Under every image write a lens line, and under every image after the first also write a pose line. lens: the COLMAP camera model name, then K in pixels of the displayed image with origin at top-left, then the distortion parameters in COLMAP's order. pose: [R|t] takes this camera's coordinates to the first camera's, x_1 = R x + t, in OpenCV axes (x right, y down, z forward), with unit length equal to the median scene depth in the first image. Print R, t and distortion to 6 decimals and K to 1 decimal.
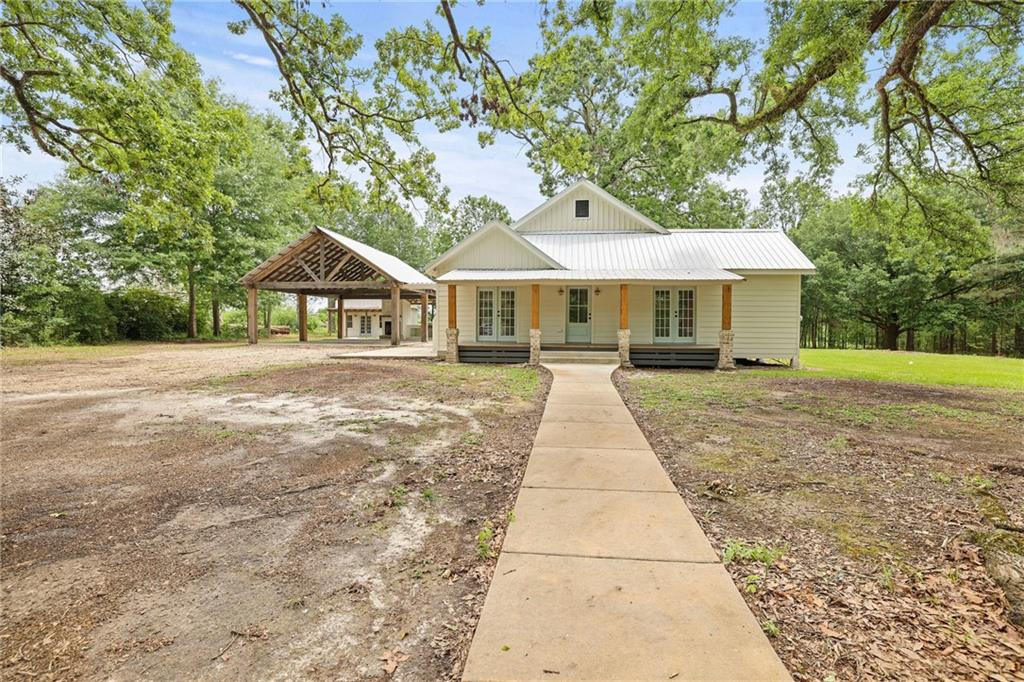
lens RADIAL K [[479.6, 0, 517.0], [0, 479.6, 342.6], [0, 0, 1]] dist [-0.001346, -0.000015]
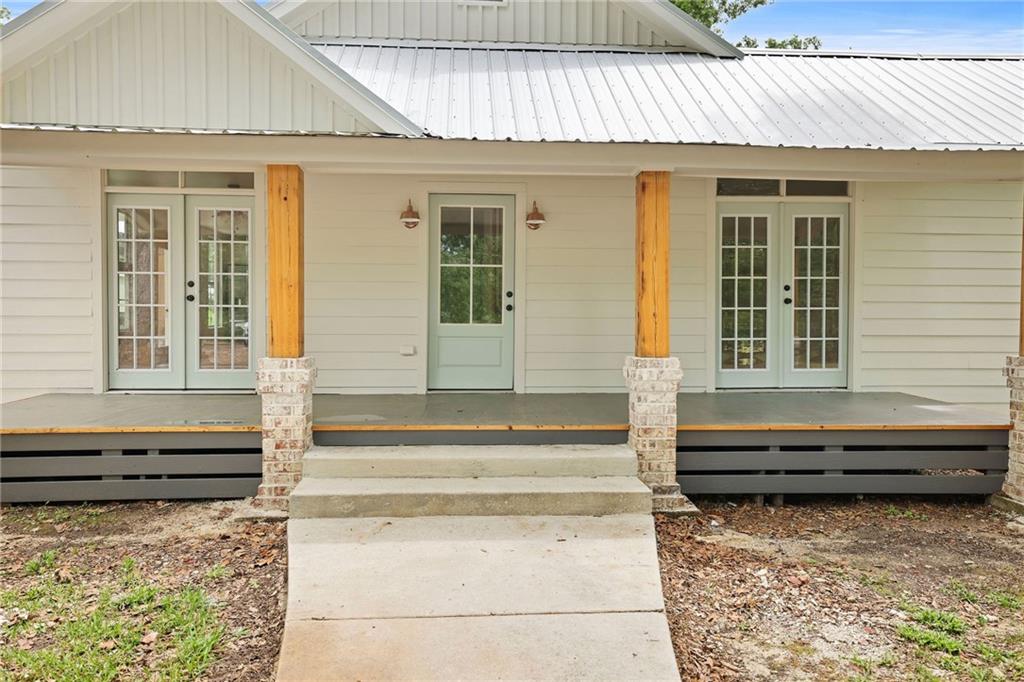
lens RADIAL K [[769.2, 0, 512.9], [0, 769.2, 337.3], [0, 0, 1]] dist [-0.001651, -0.000729]
pose [[0.986053, -0.006311, 0.166310, 0.076027], [0.006587, 0.999978, -0.001112, -0.032579], [-0.166299, 0.002192, 0.986073, 0.543963]]
